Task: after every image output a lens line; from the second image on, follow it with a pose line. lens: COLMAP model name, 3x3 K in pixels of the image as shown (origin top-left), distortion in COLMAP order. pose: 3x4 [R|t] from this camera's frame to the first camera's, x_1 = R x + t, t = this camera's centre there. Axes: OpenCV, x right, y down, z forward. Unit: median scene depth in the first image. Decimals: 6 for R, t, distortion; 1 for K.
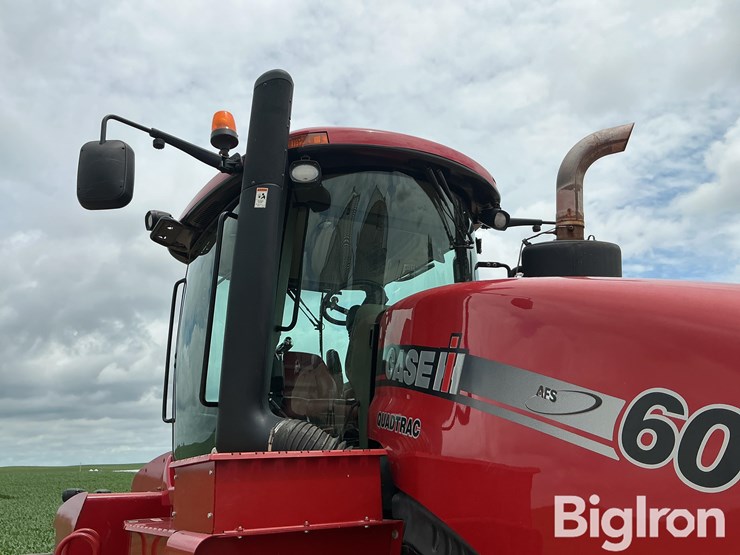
lens RADIAL K [[616.3, 0, 374.0], [0, 616.3, 280.7], [0, 0, 1]] dist [0.067663, -0.139325]
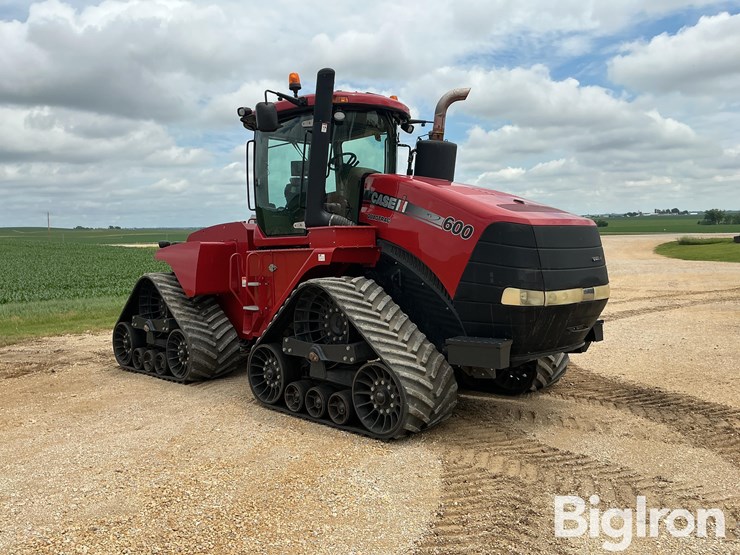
lens RADIAL K [[616.3, 0, 374.0], [0, 616.3, 280.7], [0, 0, 1]] dist [0.067663, -0.139325]
pose [[0.971744, 0.007666, 0.235913, -0.552712], [-0.089252, 0.937200, 0.337179, -0.401635], [-0.218513, -0.348707, 0.911403, -1.499024]]
